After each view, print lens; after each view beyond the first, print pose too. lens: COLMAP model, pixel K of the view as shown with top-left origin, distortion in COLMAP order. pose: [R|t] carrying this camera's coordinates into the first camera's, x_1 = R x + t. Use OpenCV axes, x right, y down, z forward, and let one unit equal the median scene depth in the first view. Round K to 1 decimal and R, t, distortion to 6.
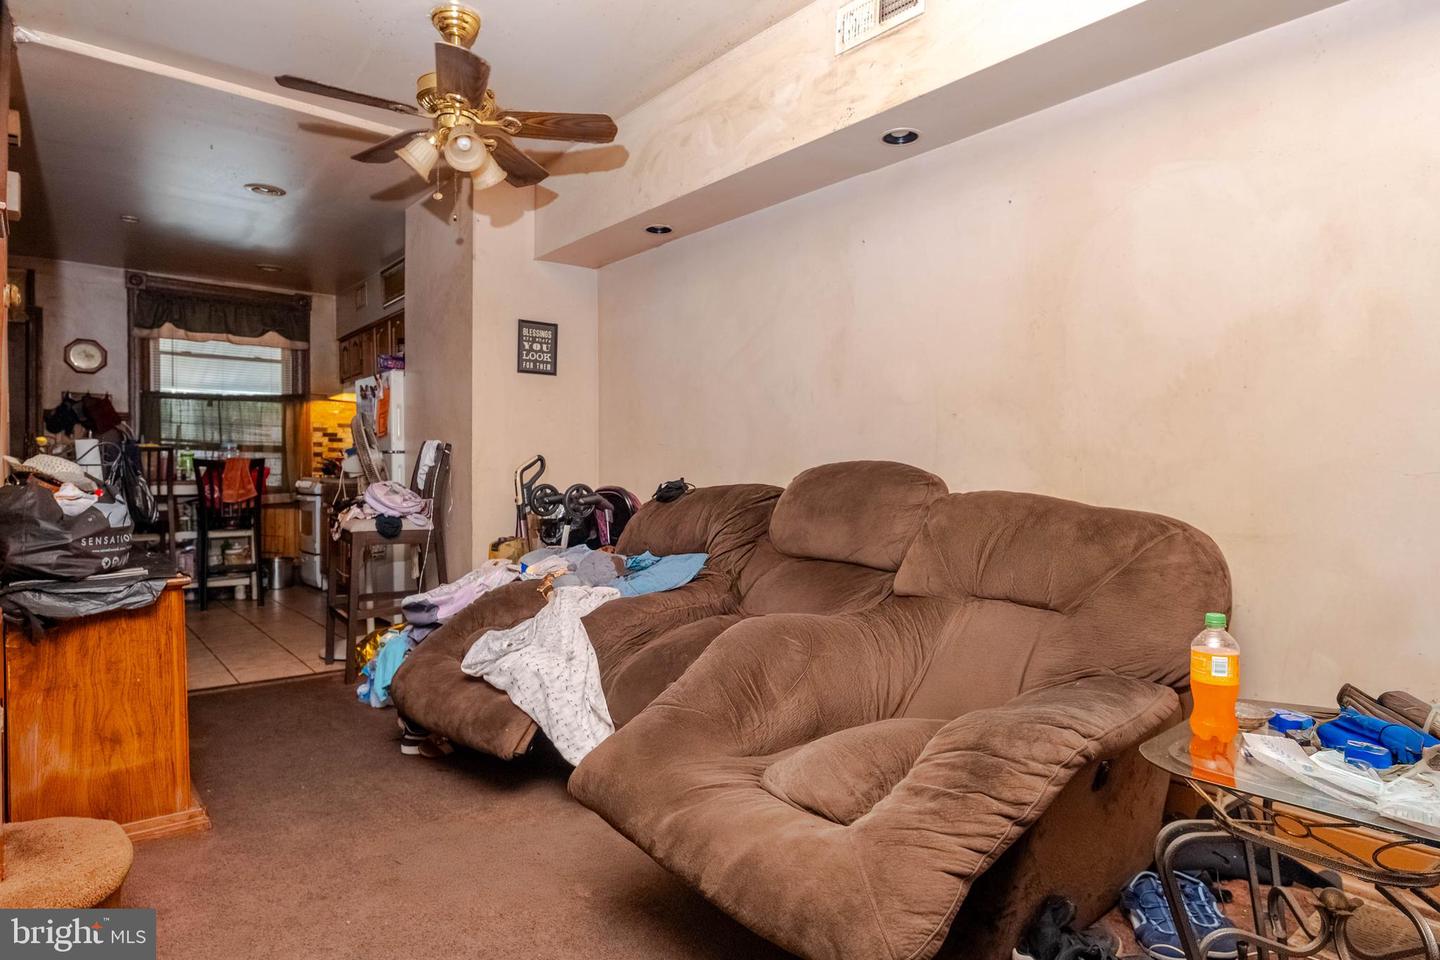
lens RADIAL K [[859.0, 0, 720.0], [0, 859.0, 480.0], [0, 0, 1]] dist [0.037572, -0.000795]
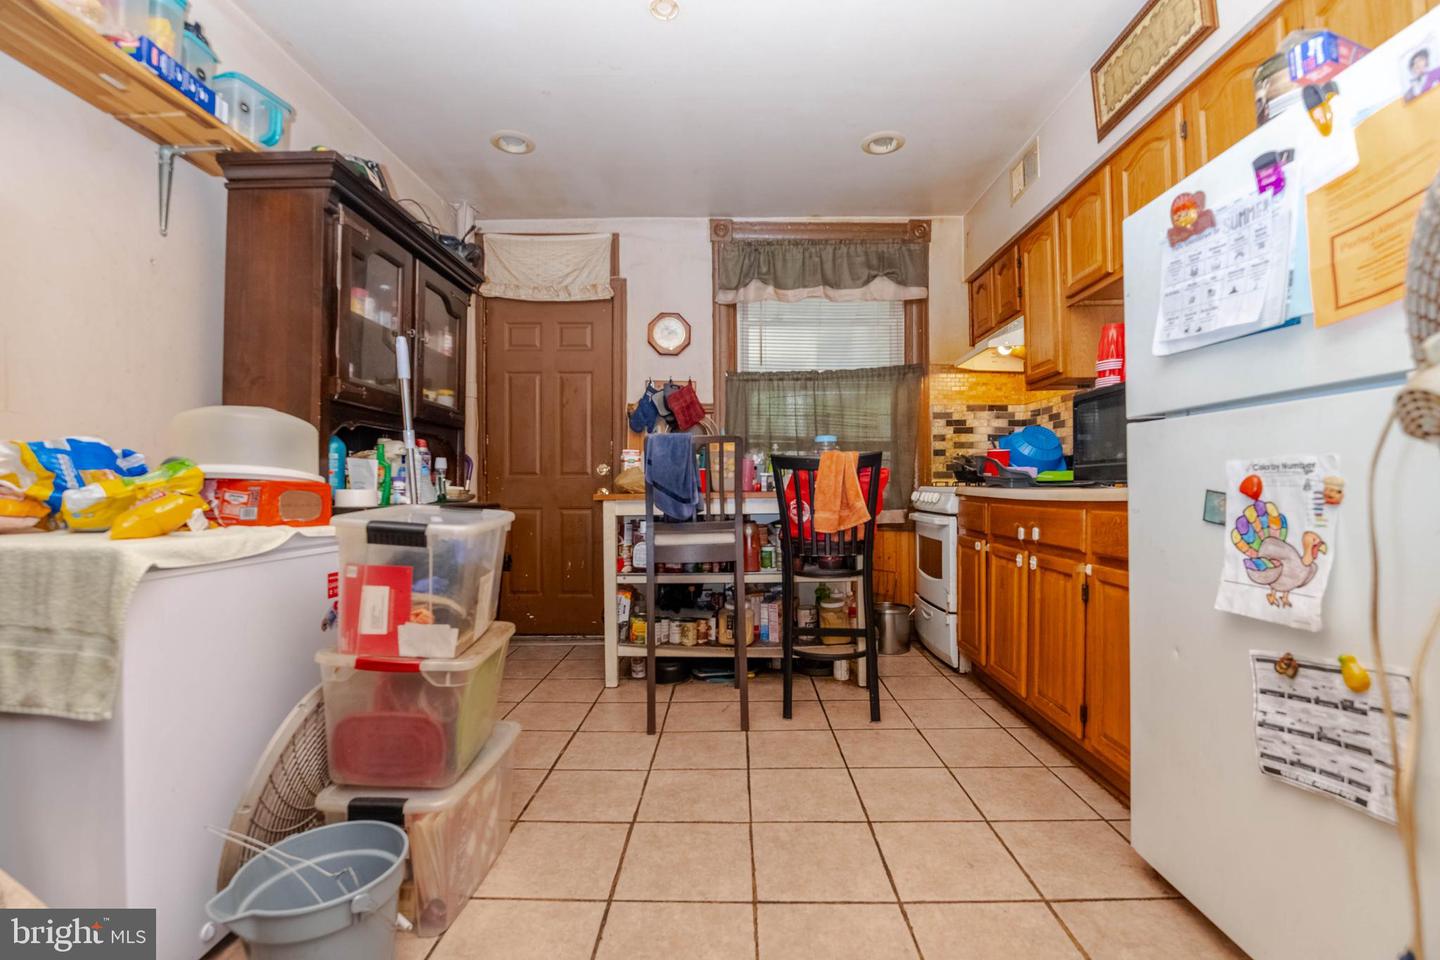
lens RADIAL K [[664.6, 0, 720.0], [0, 664.6, 480.0], [0, 0, 1]] dist [-0.001693, -0.011937]
pose [[0.777345, -0.011859, -0.628963, -0.300242], [0.003708, 0.999891, -0.014270, -0.001355], [0.629064, 0.008761, 0.777304, 0.539891]]
